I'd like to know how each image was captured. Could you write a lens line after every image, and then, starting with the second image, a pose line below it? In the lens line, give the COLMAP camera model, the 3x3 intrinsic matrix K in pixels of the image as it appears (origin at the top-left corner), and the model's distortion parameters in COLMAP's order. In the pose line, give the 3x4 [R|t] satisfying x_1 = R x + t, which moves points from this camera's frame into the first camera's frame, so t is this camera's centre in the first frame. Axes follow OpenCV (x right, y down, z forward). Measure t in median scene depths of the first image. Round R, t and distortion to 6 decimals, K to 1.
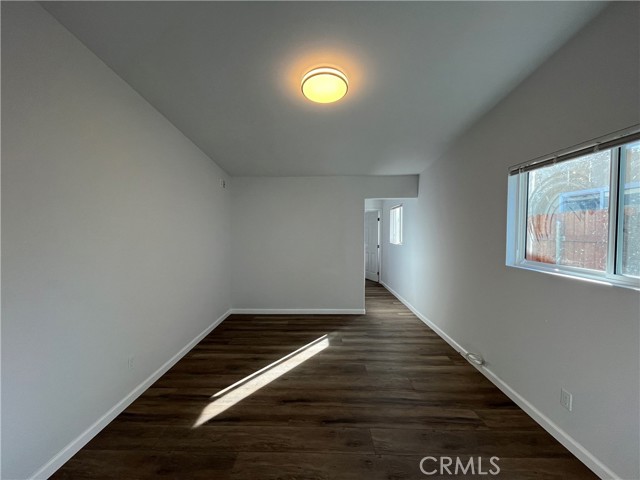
lens RADIAL K [[259.6, 0, 320.0], [0, 259.6, 240.0], [0, 0, 1]] dist [0.001071, 0.000033]
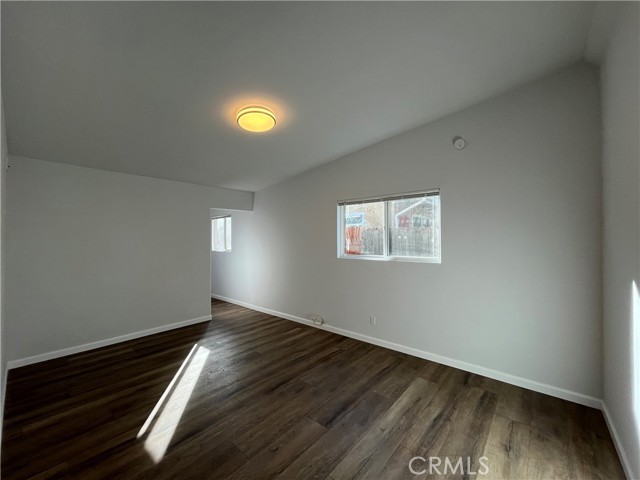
lens RADIAL K [[259.6, 0, 320.0], [0, 259.6, 240.0], [0, 0, 1]] dist [0.001071, 0.000033]
pose [[0.634543, -0.002678, 0.772883, -0.568041], [0.031924, 0.999231, -0.022748, 0.012694], [-0.772228, 0.039108, 0.634141, 0.004660]]
